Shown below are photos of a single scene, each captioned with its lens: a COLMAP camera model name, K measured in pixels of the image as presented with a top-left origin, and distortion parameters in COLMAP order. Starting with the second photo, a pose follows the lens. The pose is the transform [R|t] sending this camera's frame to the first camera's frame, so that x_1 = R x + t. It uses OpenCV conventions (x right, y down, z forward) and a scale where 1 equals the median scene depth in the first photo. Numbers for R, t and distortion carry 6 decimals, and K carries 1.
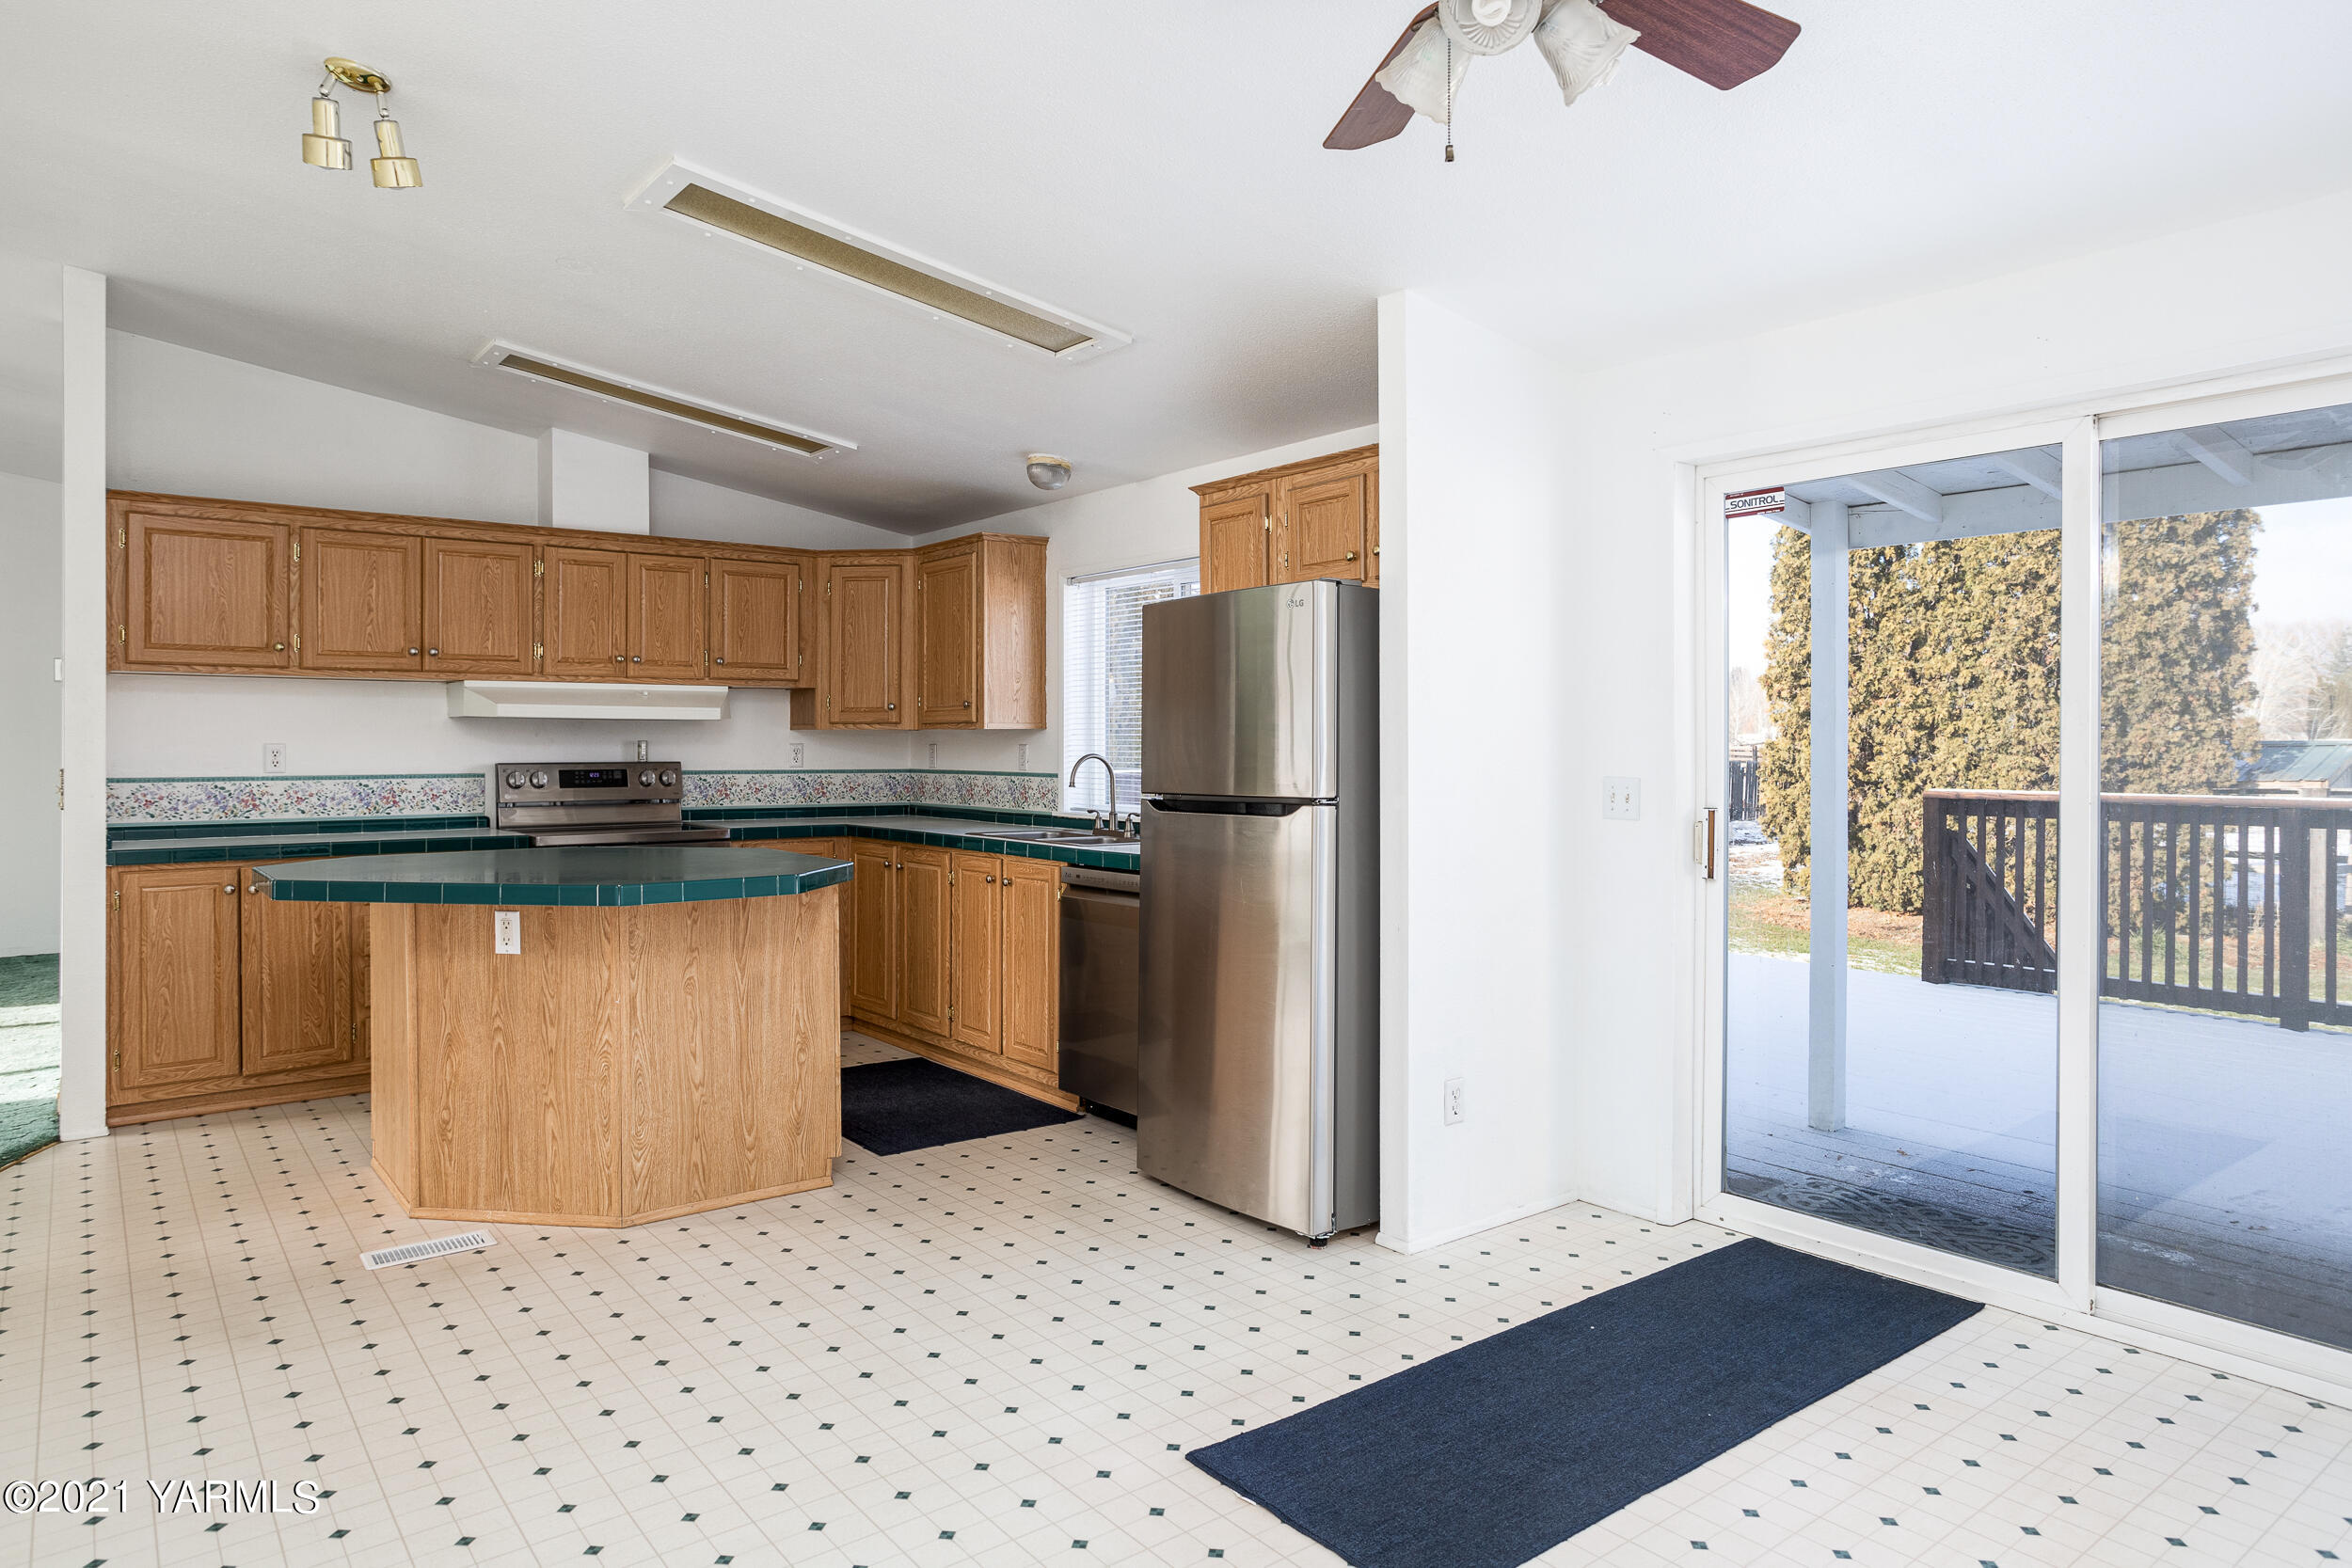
lens RADIAL K [[1418.0, 0, 1115.6], [0, 1418.0, 743.9], [0, 0, 1]] dist [-0.000633, -0.000689]
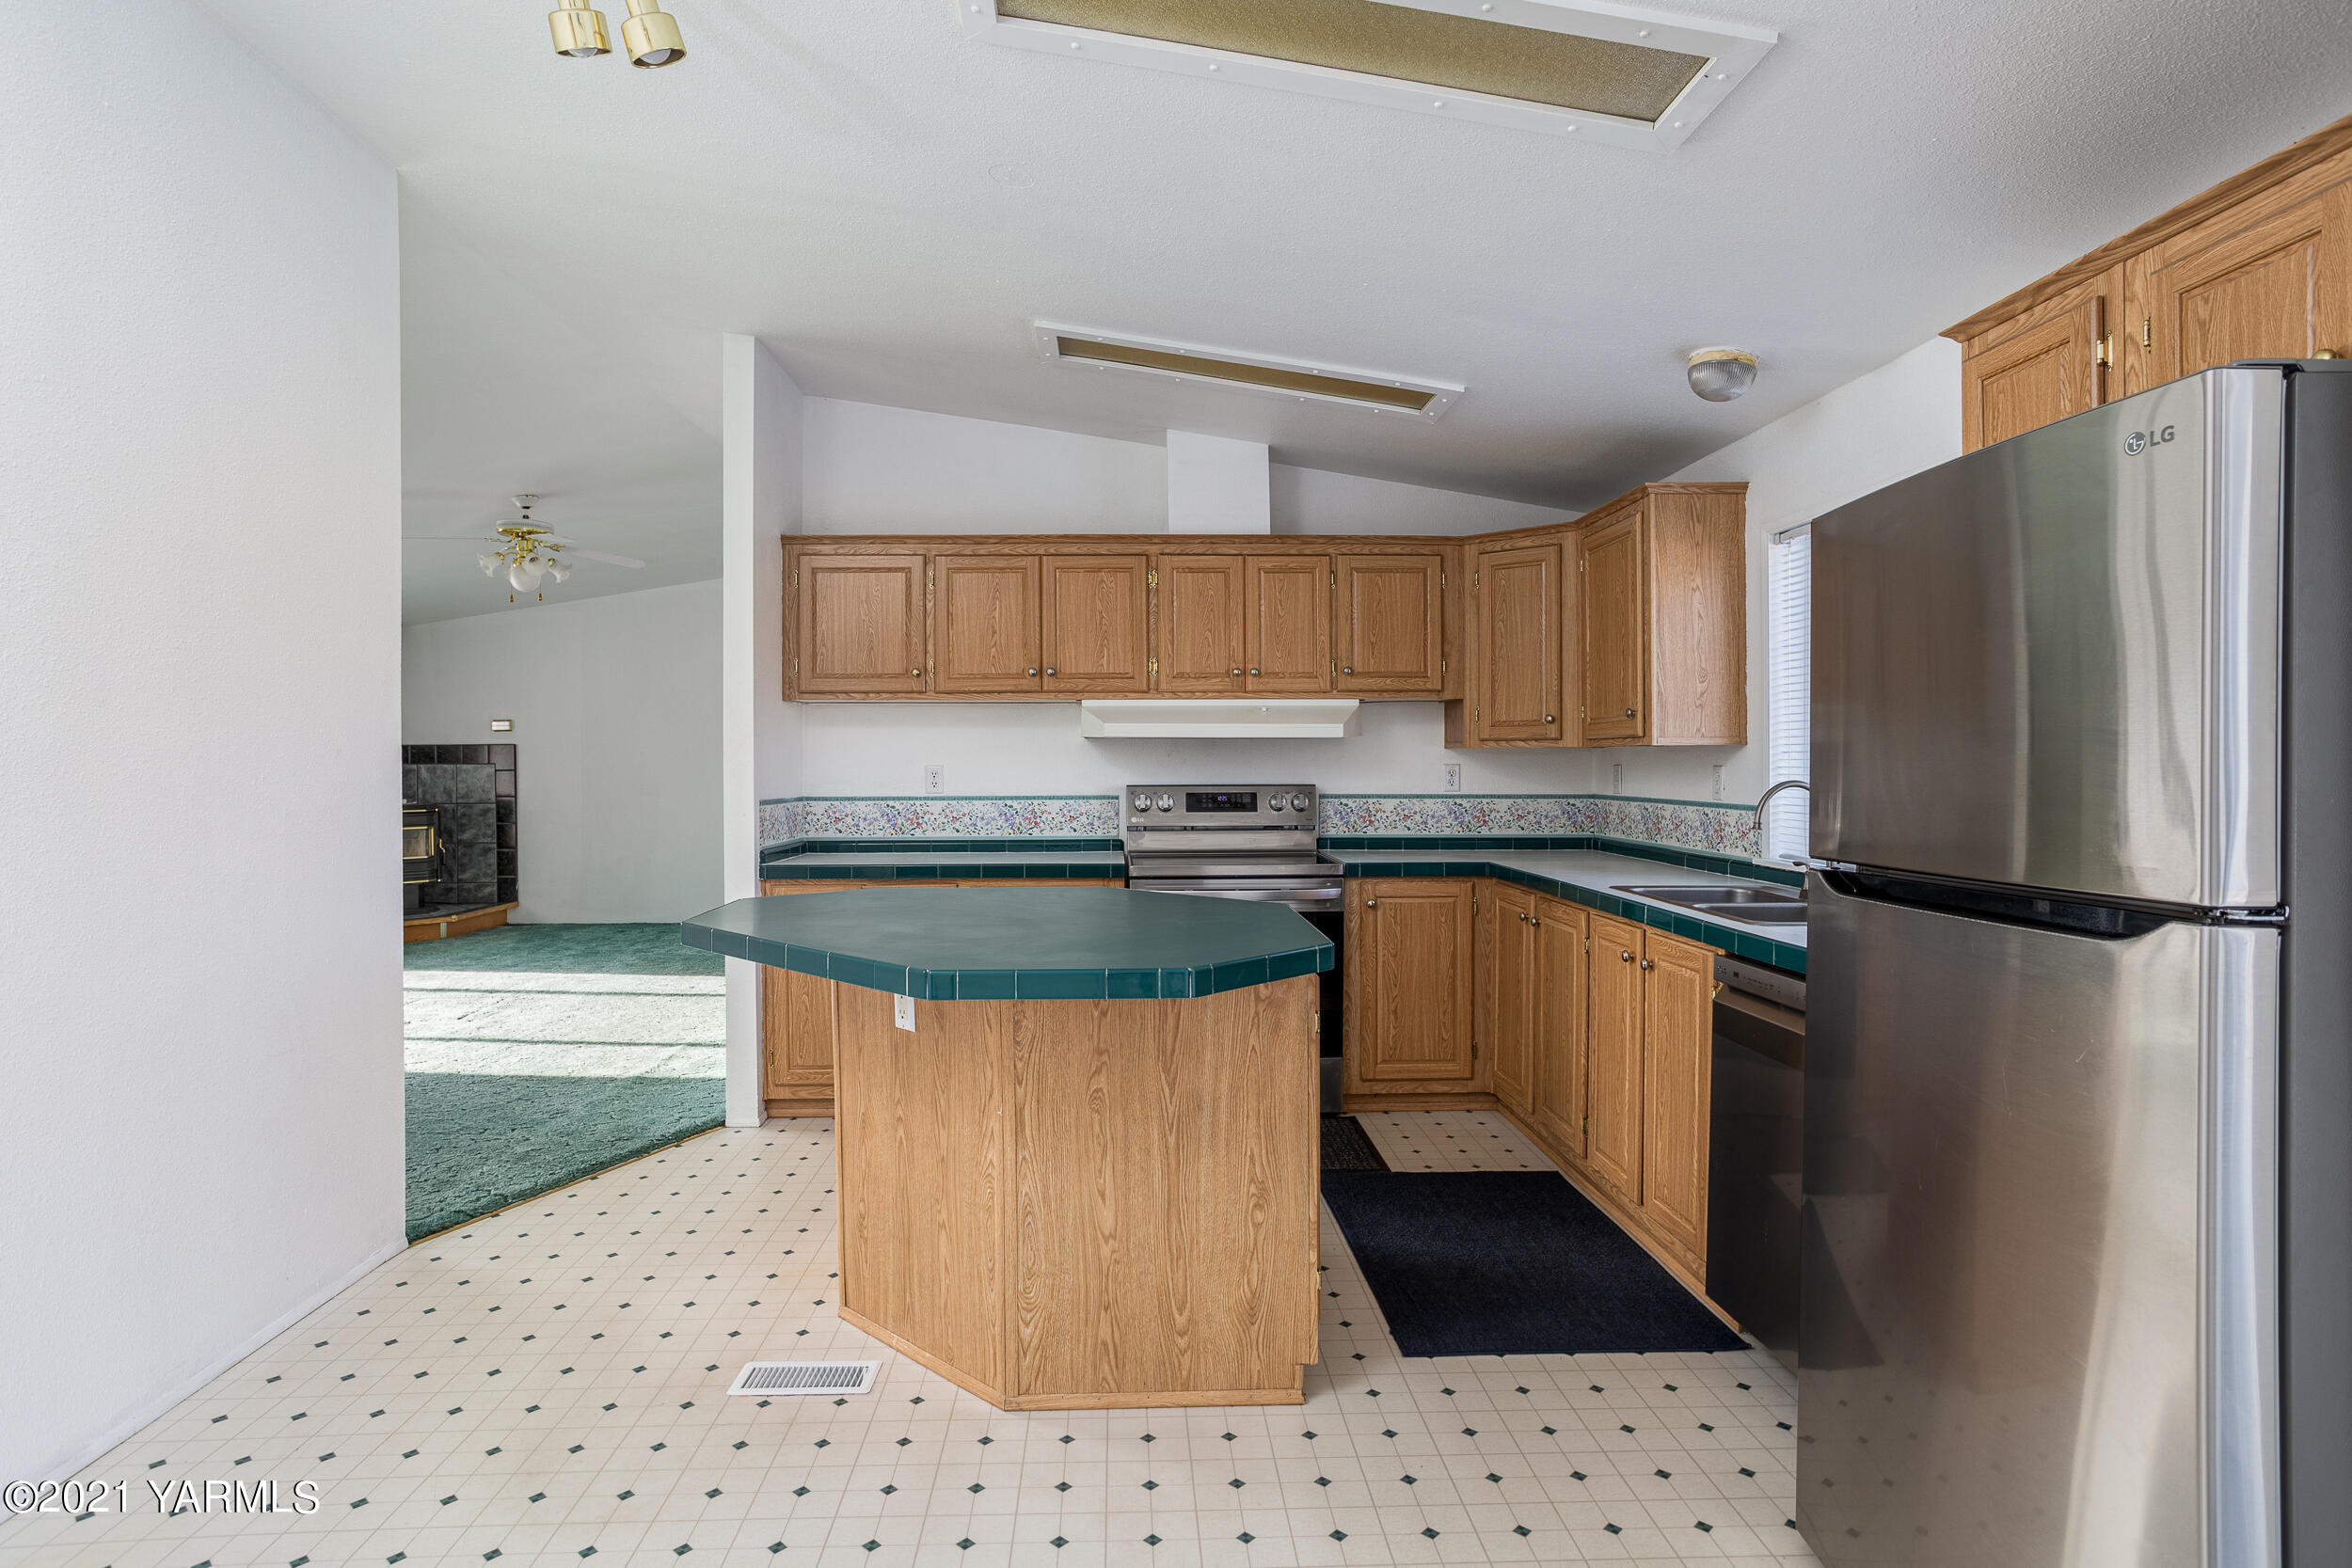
lens RADIAL K [[1209.9, 0, 1167.5], [0, 1209.9, 769.4], [0, 0, 1]] dist [-0.056663, 0.039139]
pose [[0.829745, 0.001487, -0.558141, 0.053099], [0.002320, 0.999979, 0.006113, -0.002372], [0.558138, -0.006366, 0.829724, 0.357472]]
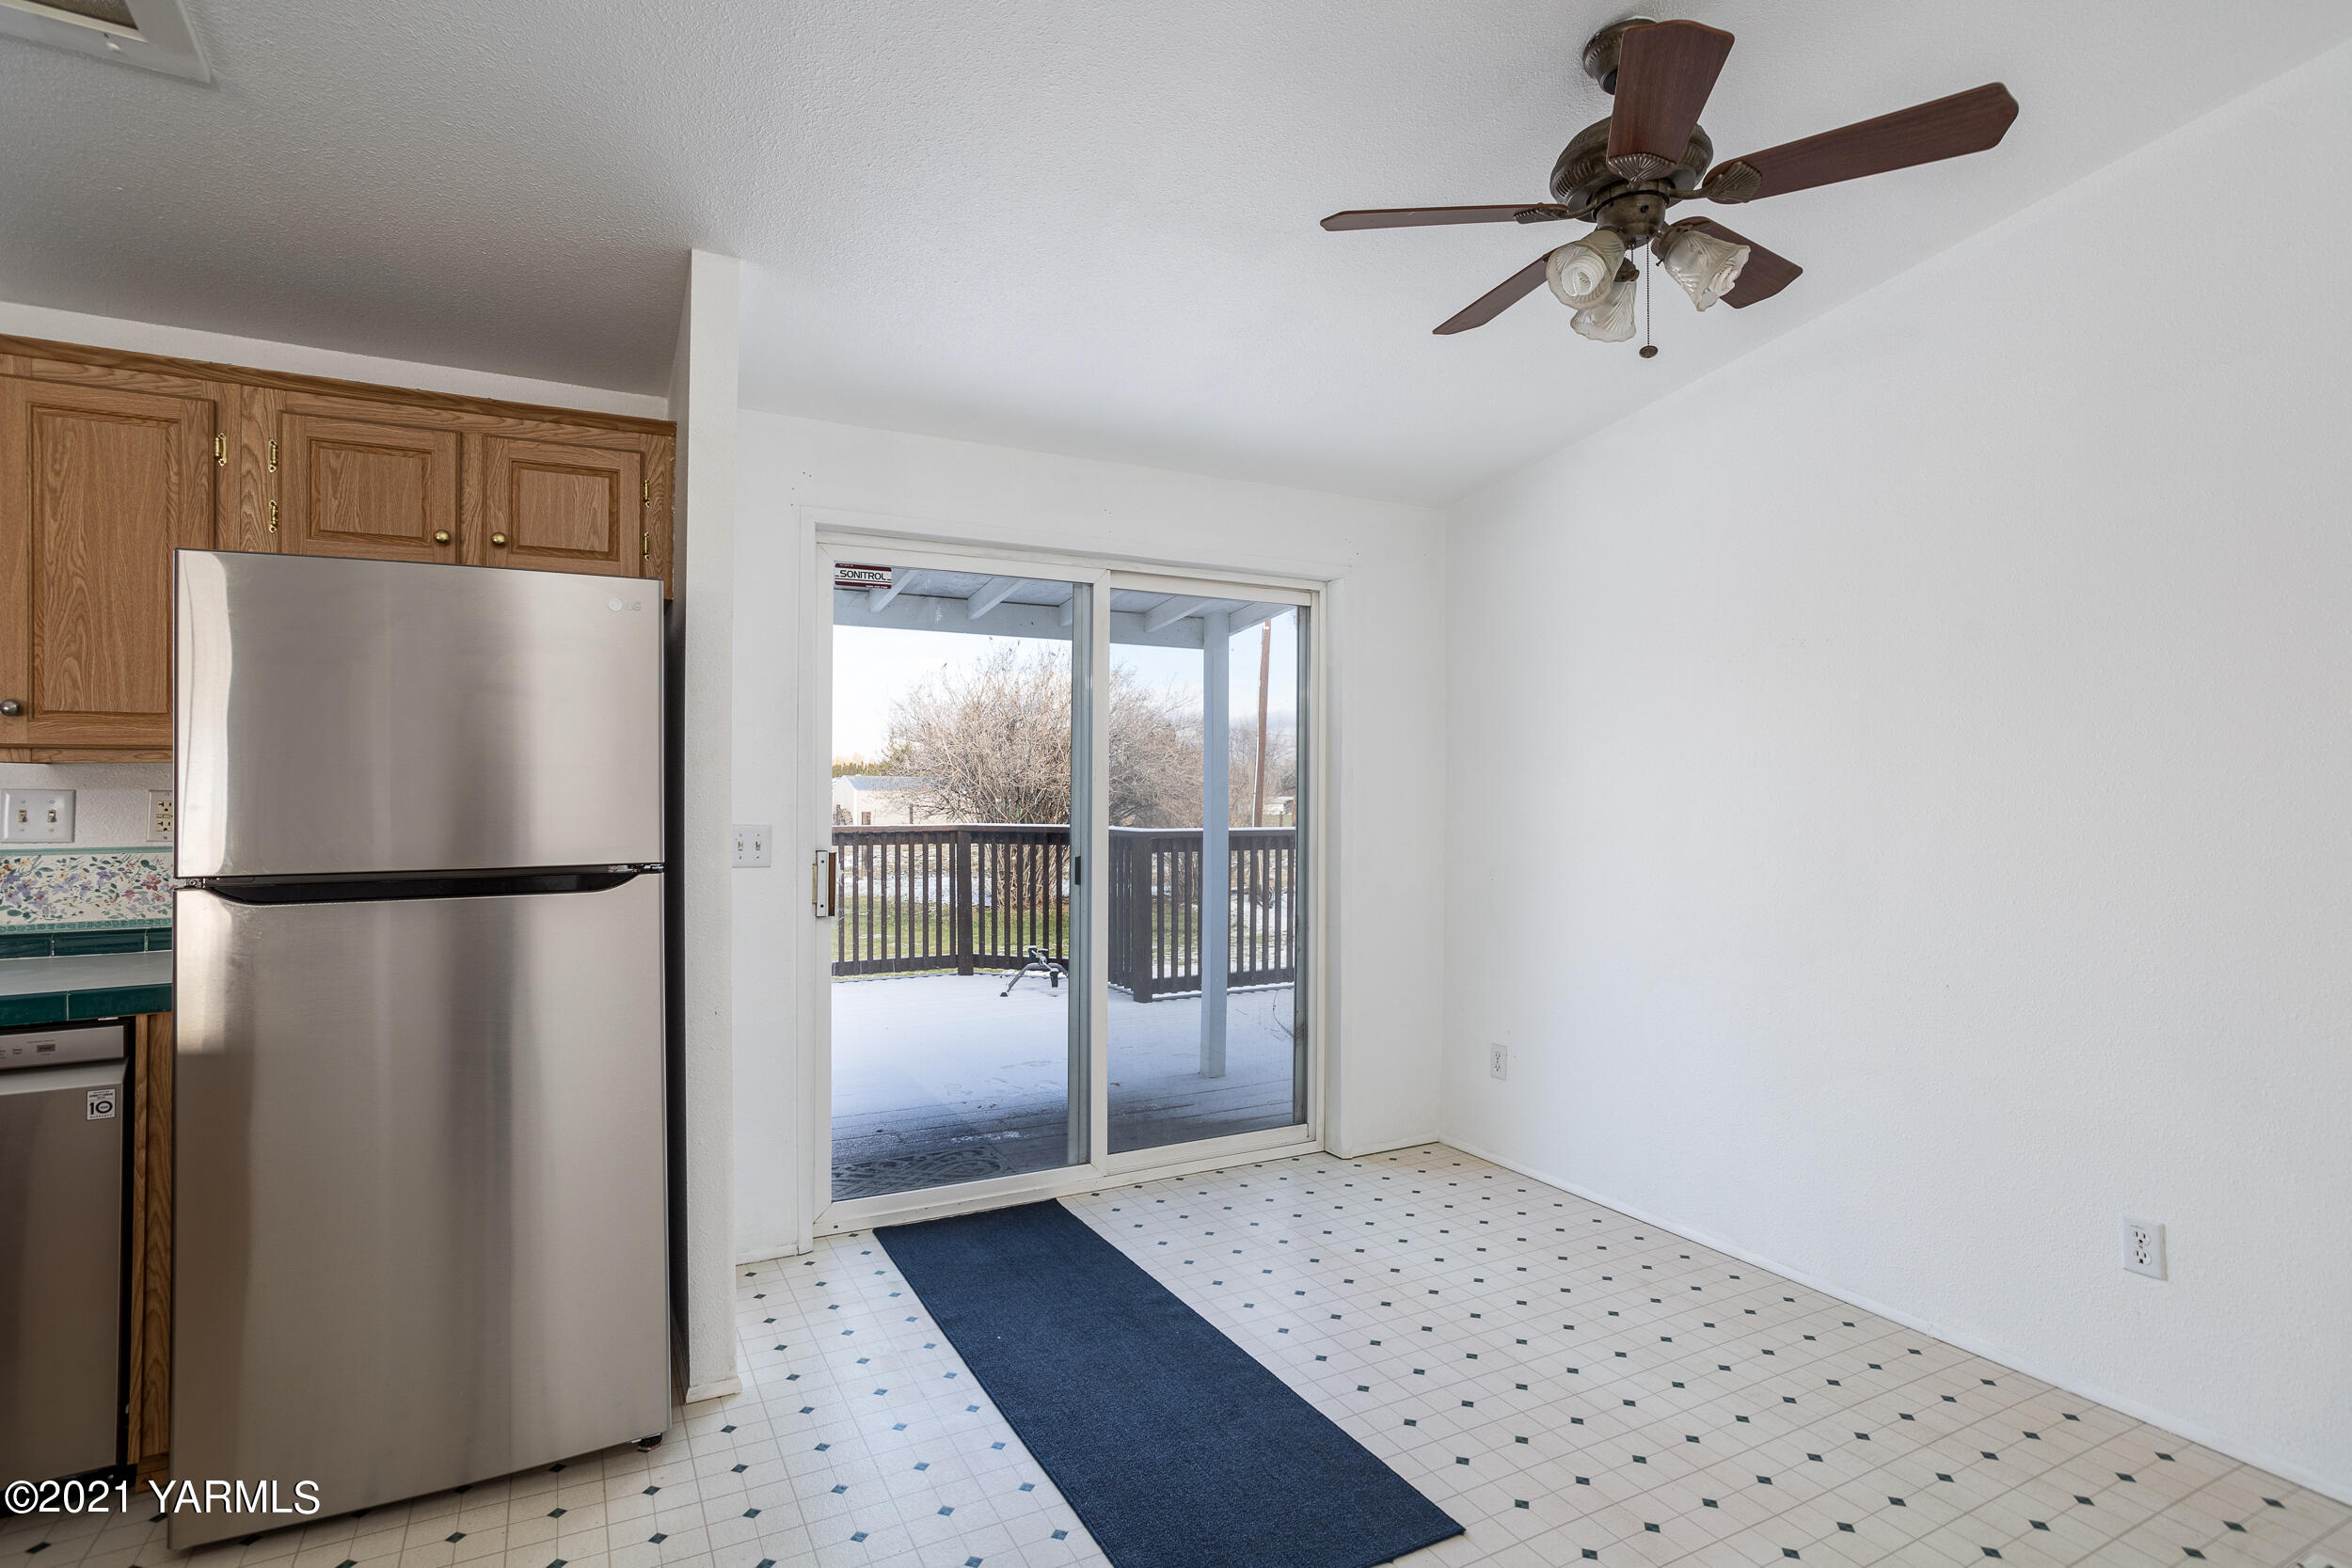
lens RADIAL K [[1209.9, 0, 1167.5], [0, 1209.9, 769.4], [0, 0, 1]] dist [-0.056663, 0.039139]
pose [[0.141477, 0.013837, 0.989845, -0.298075], [-0.003160, 0.999904, -0.013526, -0.003024], [-0.989936, -0.001215, 0.141507, 0.407929]]
